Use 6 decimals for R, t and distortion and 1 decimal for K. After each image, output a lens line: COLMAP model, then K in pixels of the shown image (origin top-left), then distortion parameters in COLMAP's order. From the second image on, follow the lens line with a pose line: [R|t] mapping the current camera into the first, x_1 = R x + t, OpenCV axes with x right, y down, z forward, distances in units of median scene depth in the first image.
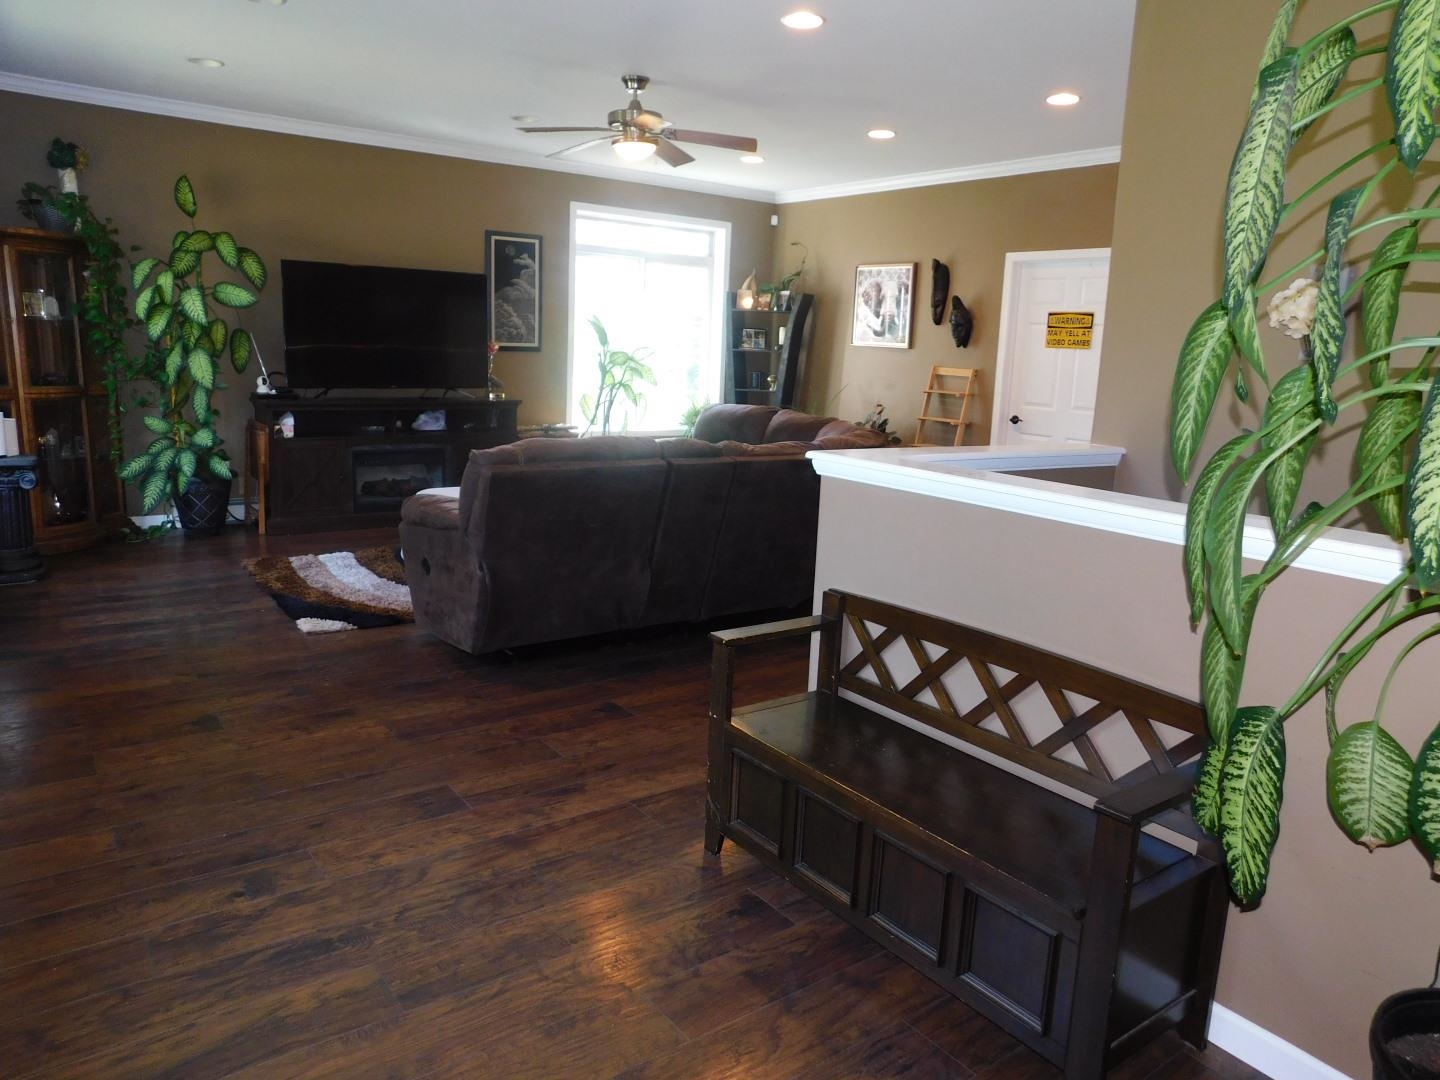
lens RADIAL K [[998.1, 0, 720.4], [0, 998.1, 537.3], [0, 0, 1]] dist [-0.006916, -0.001721]
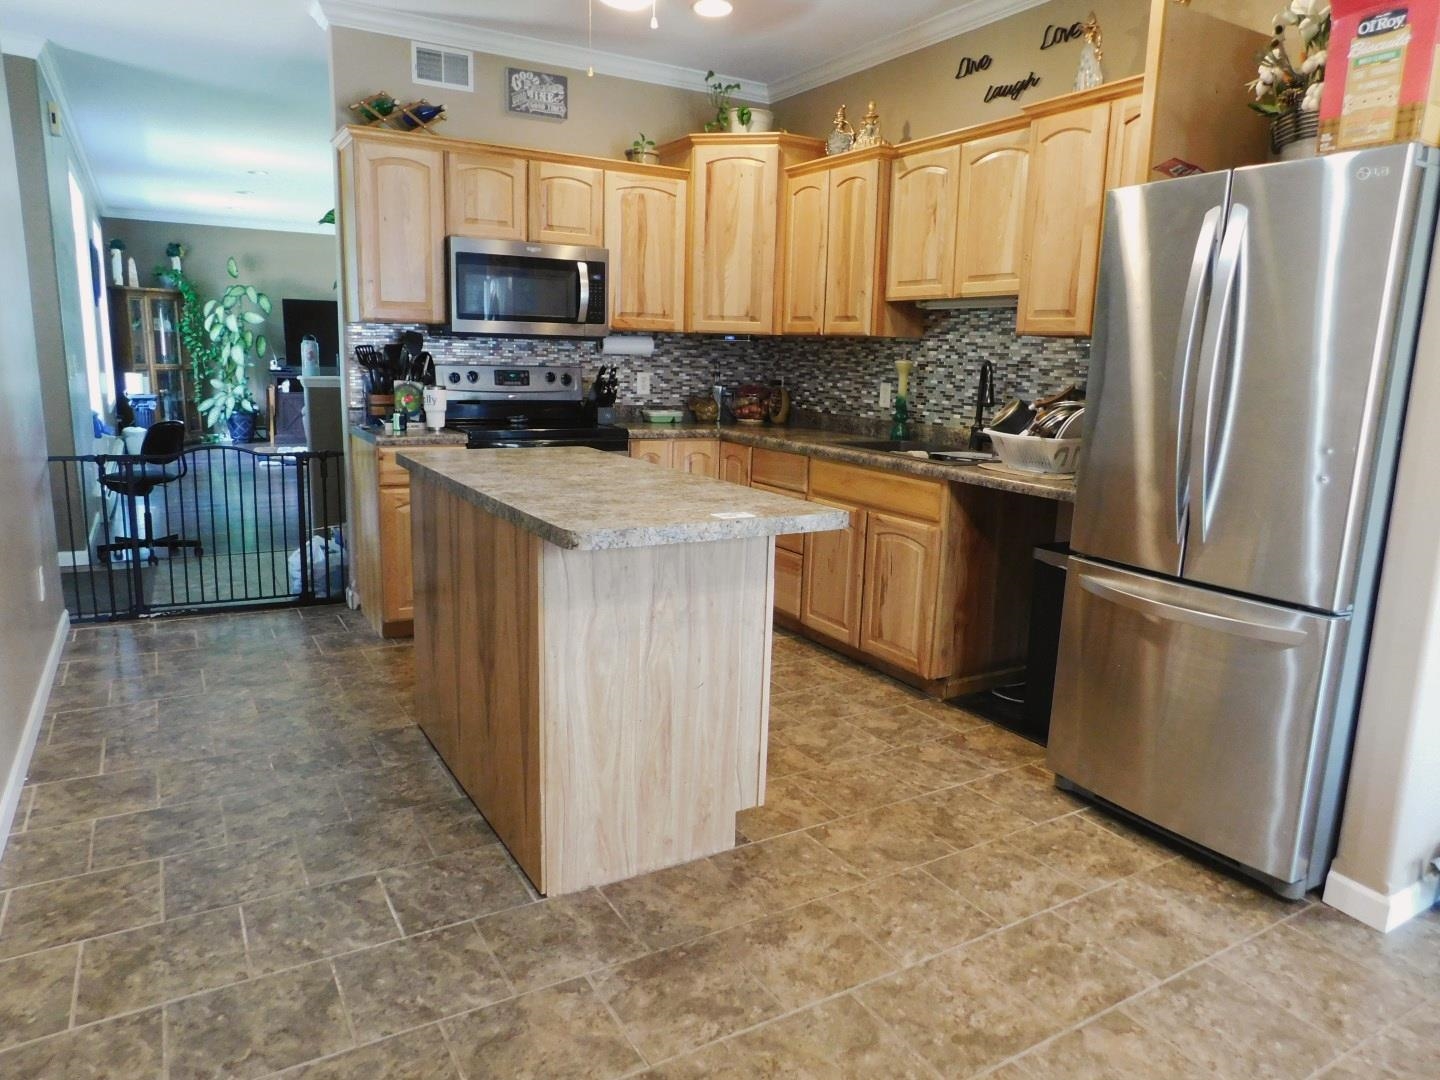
lens RADIAL K [[956.8, 0, 716.0], [0, 956.8, 532.2], [0, 0, 1]] dist [-0.024945, -0.001390]
pose [[0.995618, 0.001175, -0.093507, 0.603519], [-0.001905, 0.999968, -0.007719, 0.196048], [0.093495, 0.007863, 0.995589, -0.789708]]
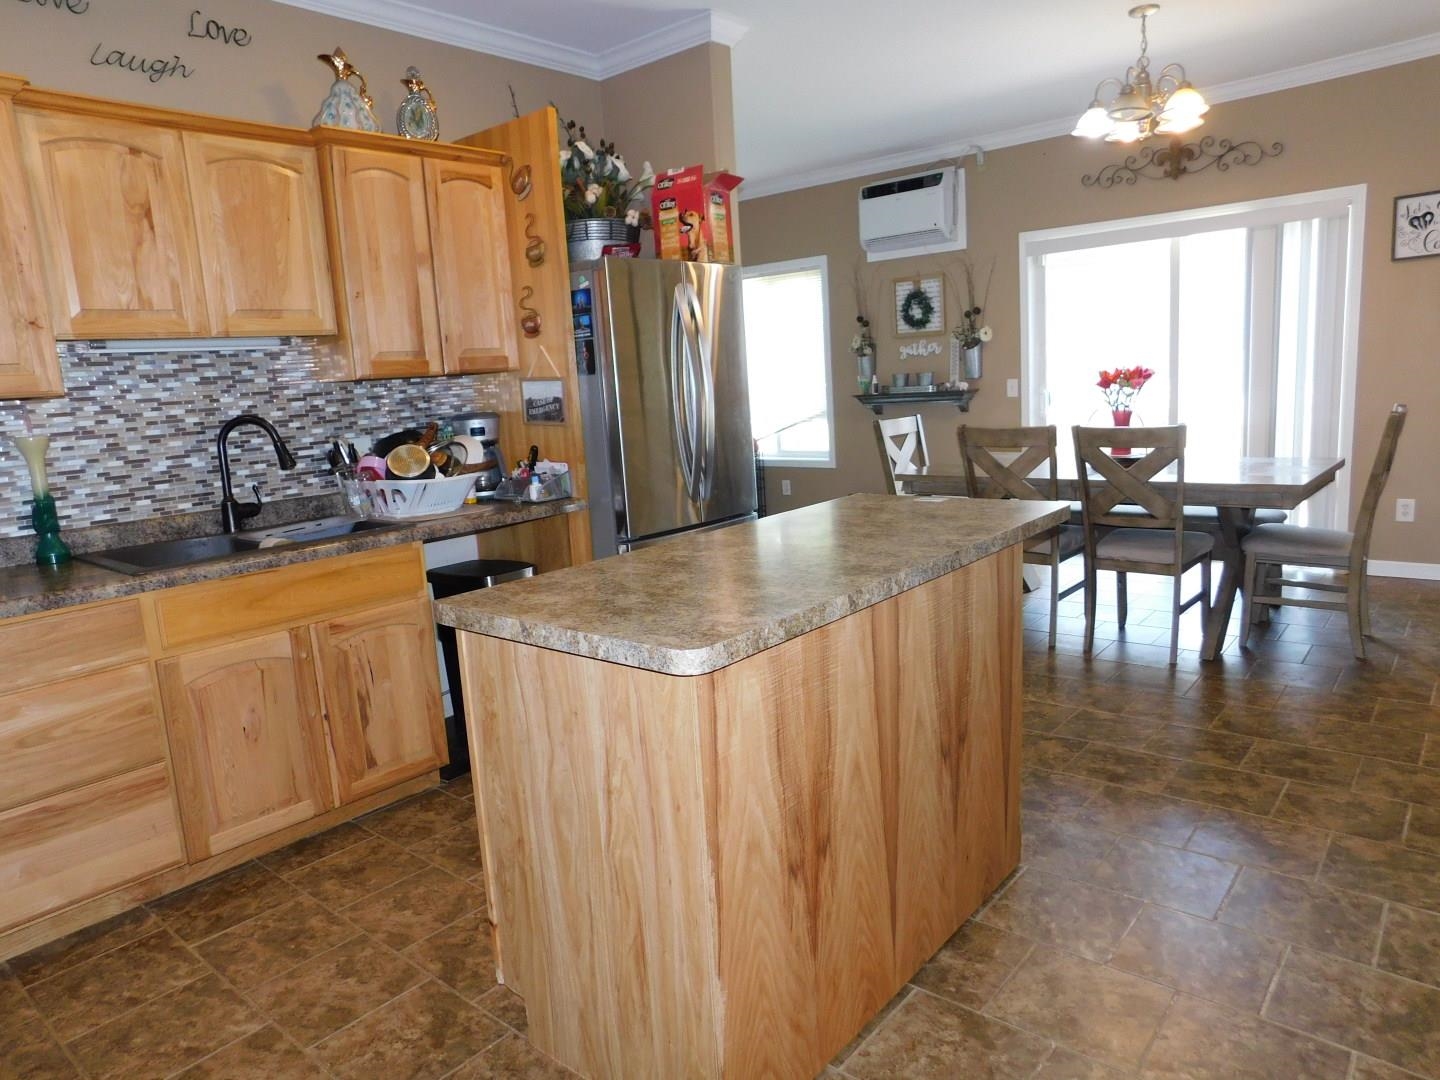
lens RADIAL K [[956.8, 0, 715.0], [0, 956.8, 544.9], [0, 0, 1]] dist [-0.024945, -0.001390]
pose [[-0.258773, -0.193420, 0.946375, -0.442170], [0.234270, 0.937928, 0.255752, -0.106182], [-0.937099, 0.287889, -0.197398, 0.494874]]
